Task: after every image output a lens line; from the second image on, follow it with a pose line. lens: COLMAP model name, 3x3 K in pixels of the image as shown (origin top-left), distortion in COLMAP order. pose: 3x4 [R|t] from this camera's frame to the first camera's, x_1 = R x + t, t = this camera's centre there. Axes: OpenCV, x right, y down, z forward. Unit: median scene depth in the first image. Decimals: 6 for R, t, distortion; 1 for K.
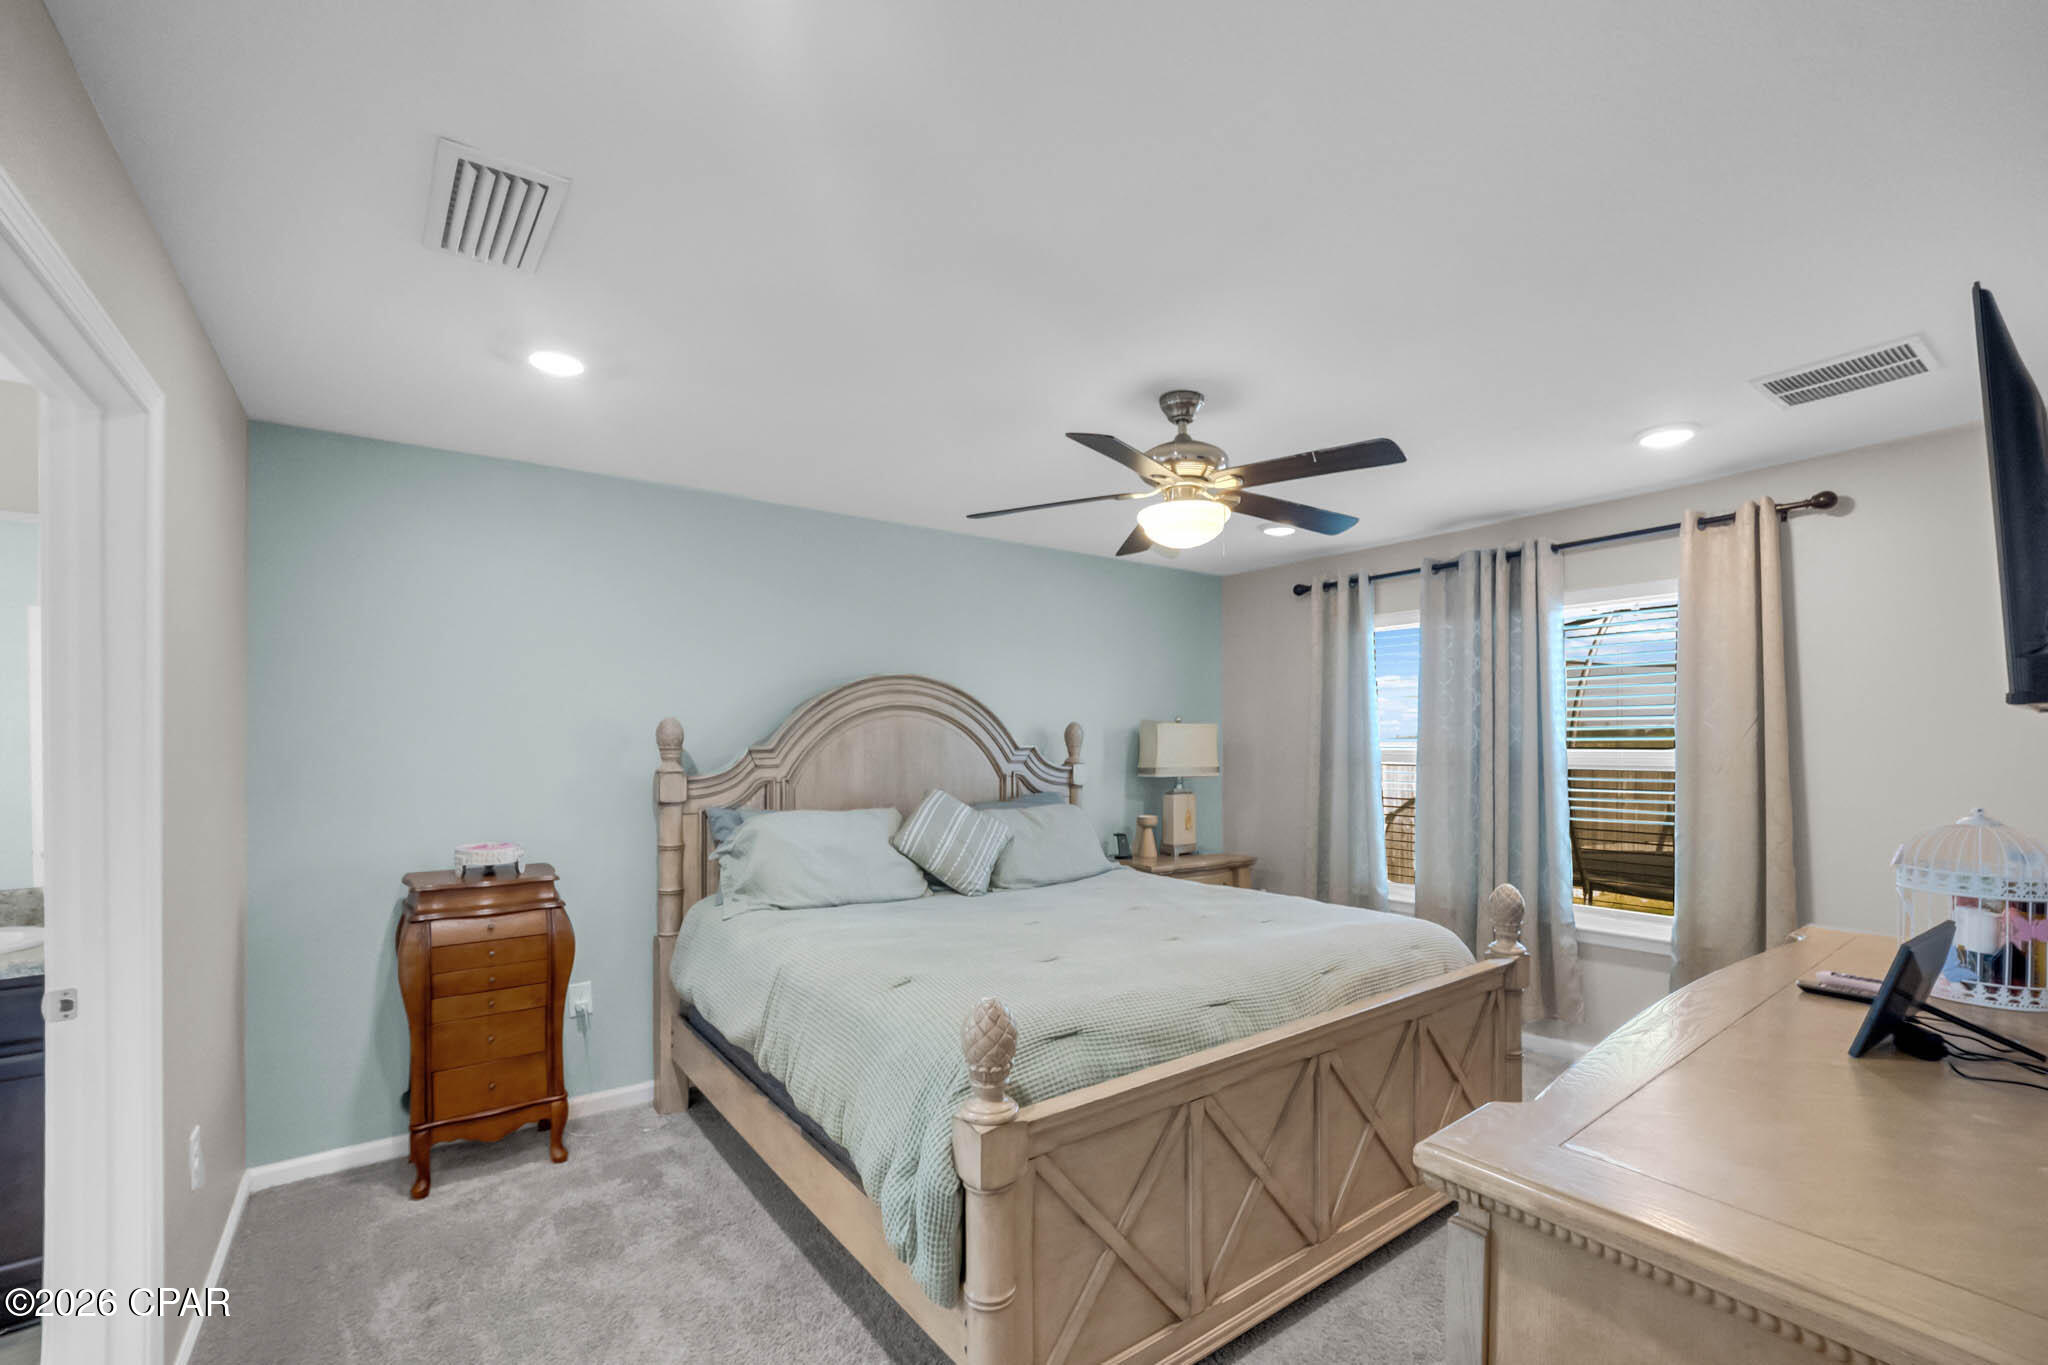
lens RADIAL K [[866.1, 0, 1053.1], [0, 866.1, 725.0], [0, 0, 1]] dist [-0.017247, 0.003344]
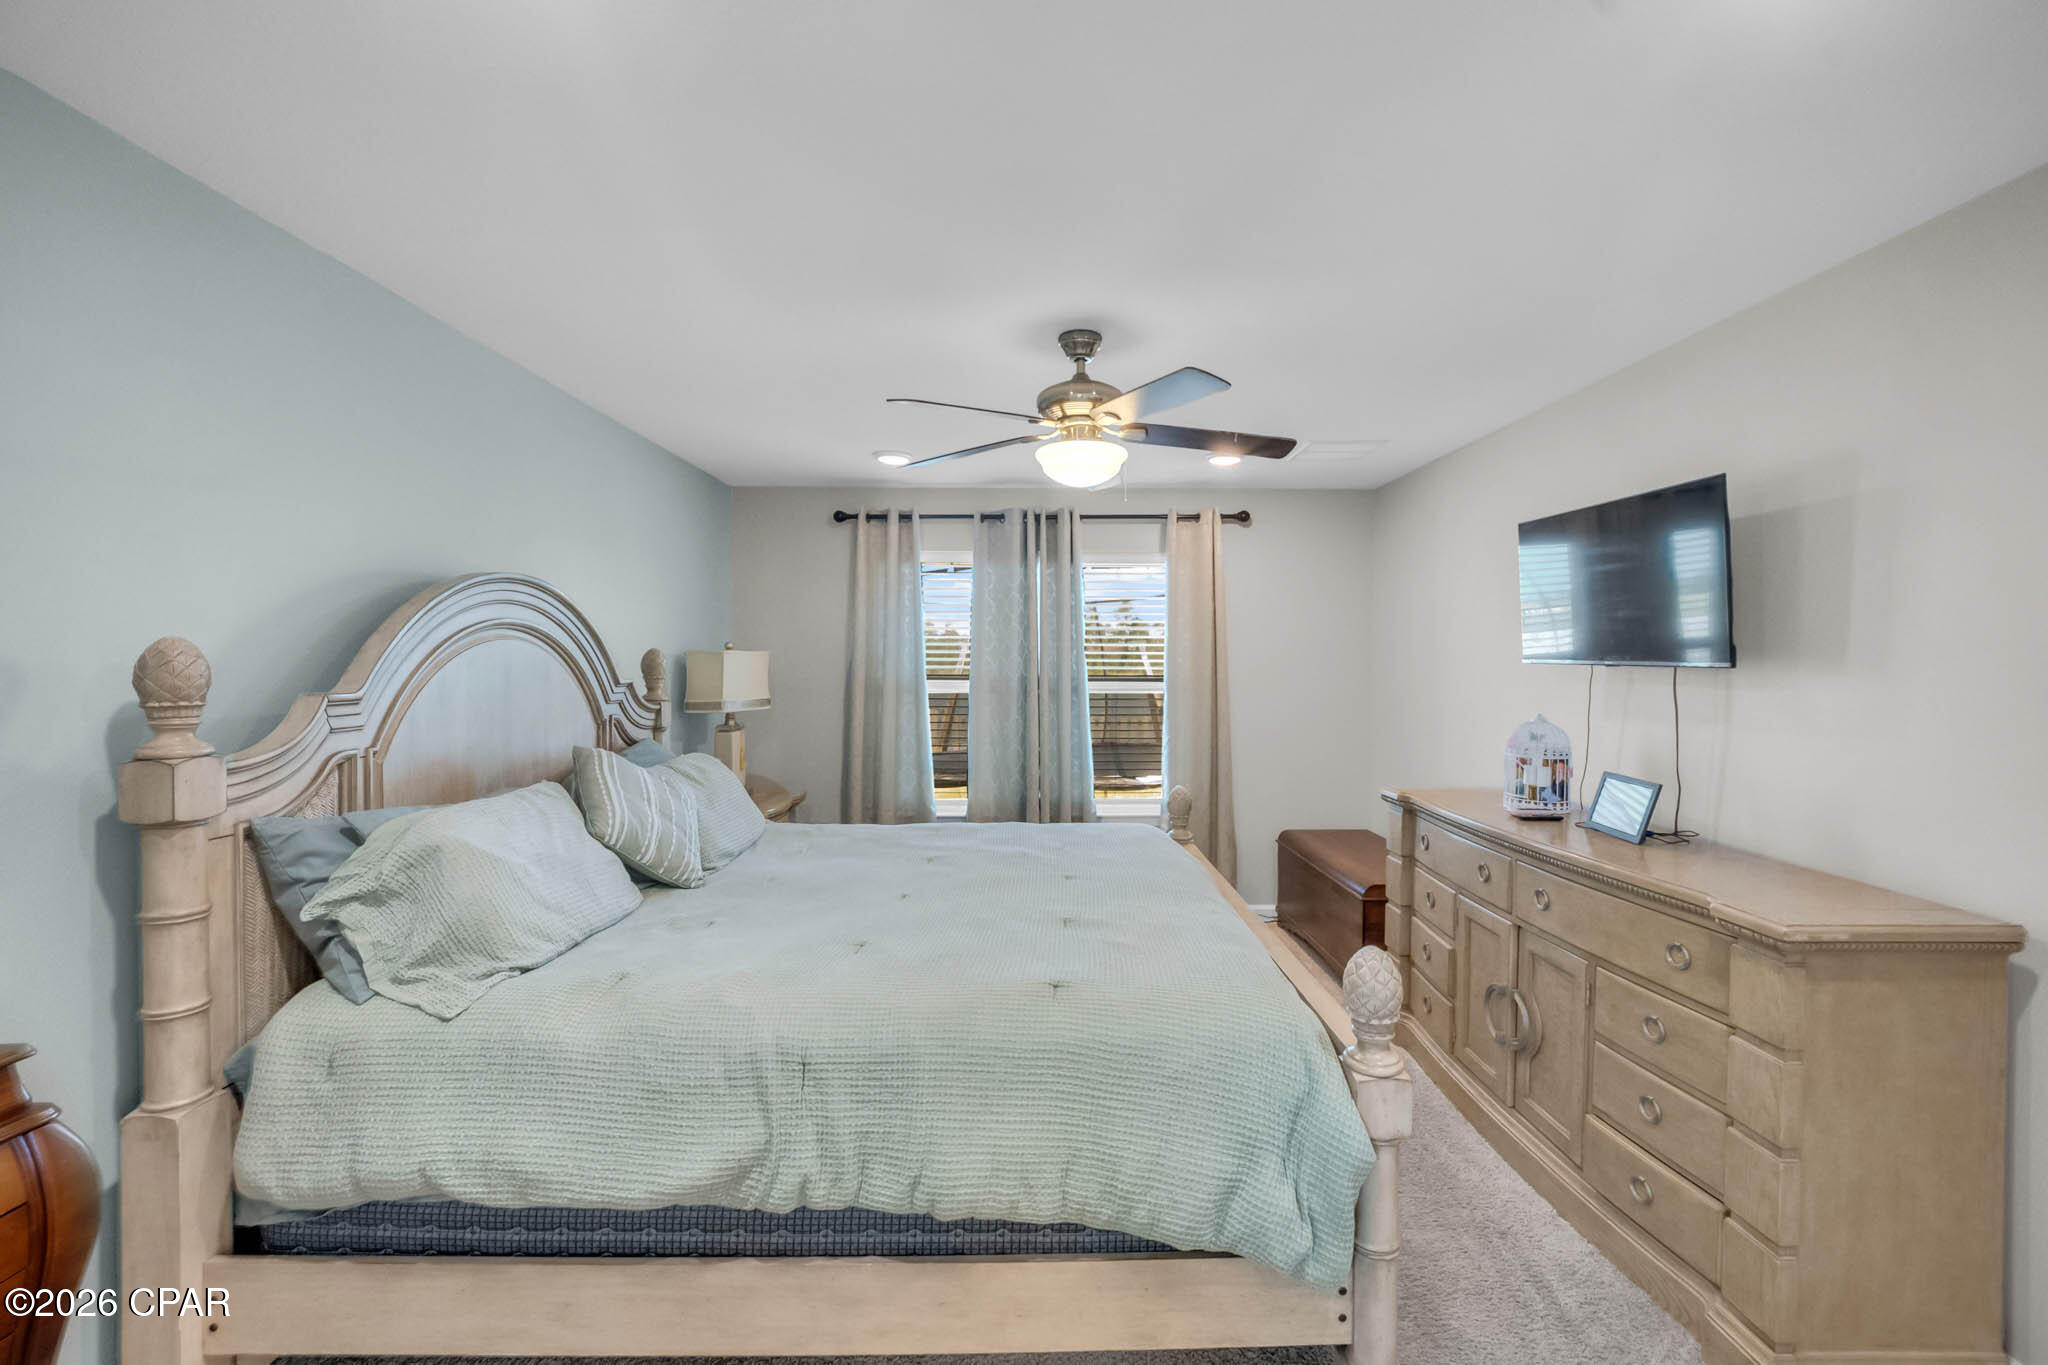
lens RADIAL K [[866.1, 0, 991.3], [0, 866.1, 652.1], [0, 0, 1]] dist [-0.017247, 0.003344]
pose [[0.594288, 0.007993, 0.804212, -0.504552], [-0.019386, 0.999802, 0.004389, -0.010731], [-0.804018, -0.018199, 0.594326, 0.339223]]
